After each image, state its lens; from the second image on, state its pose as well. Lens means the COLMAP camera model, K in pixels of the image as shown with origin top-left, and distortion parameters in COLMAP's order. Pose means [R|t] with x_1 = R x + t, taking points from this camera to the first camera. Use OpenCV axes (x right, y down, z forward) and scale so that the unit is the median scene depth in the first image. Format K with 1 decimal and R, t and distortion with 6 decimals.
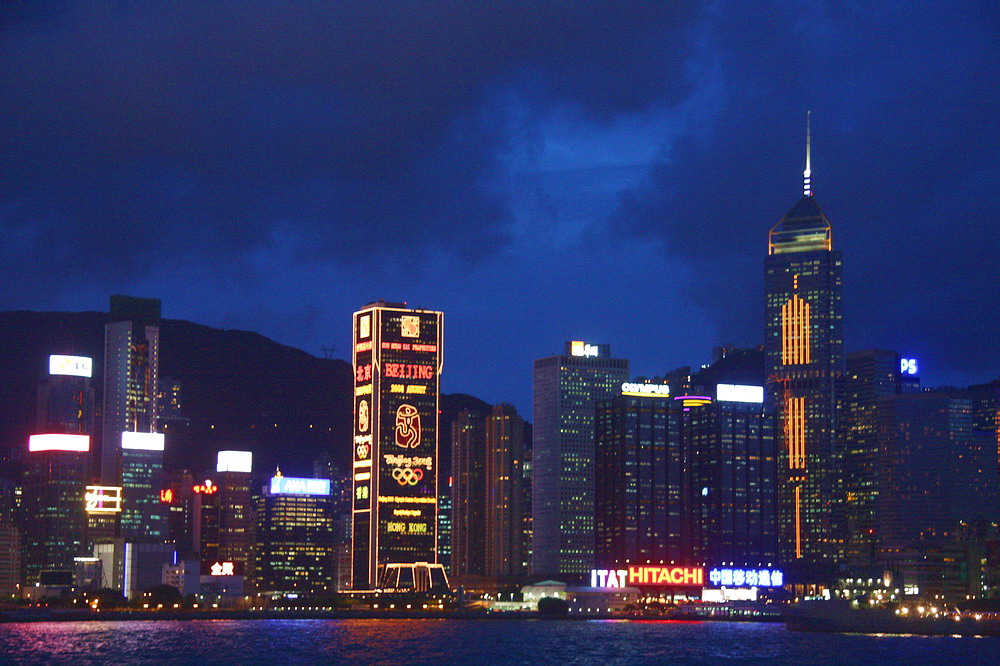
lens RADIAL K [[2462.2, 0, 499.6], [0, 2462.2, 335.8], [0, 0, 1]] dist [0.340091, 0.000000]
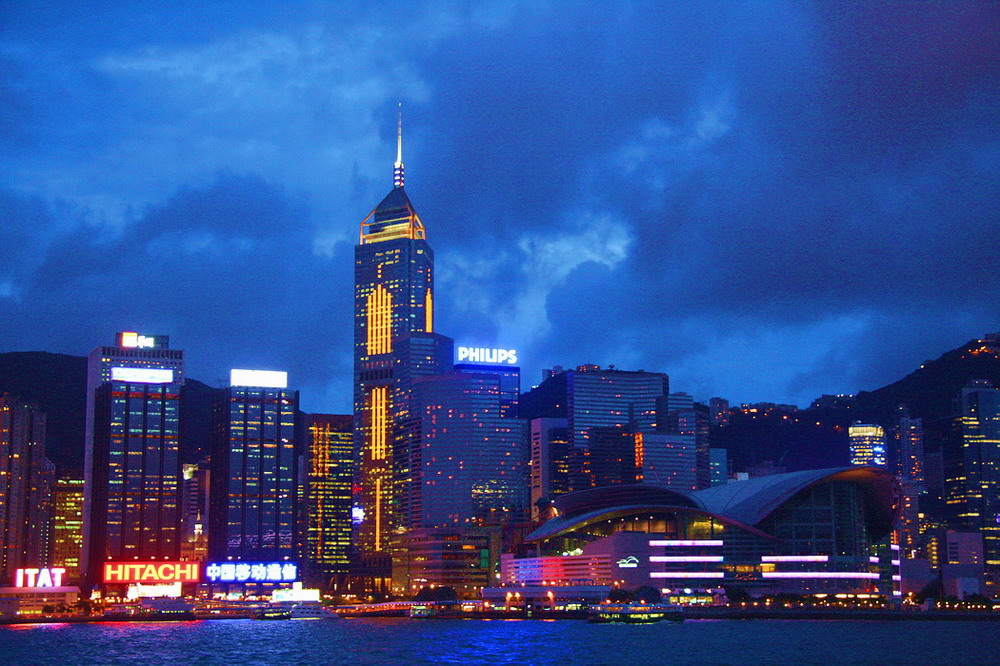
lens RADIAL K [[1909.4, 0, 500.5], [0, 1909.4, 329.6], [0, 0, 1]] dist [0.276399, 0.000000]
pose [[0.998400, -0.019975, -0.052895, 0.210882], [0.018208, 0.999267, -0.033678, 0.028529], [0.053529, 0.032661, 0.998032, 0.242017]]
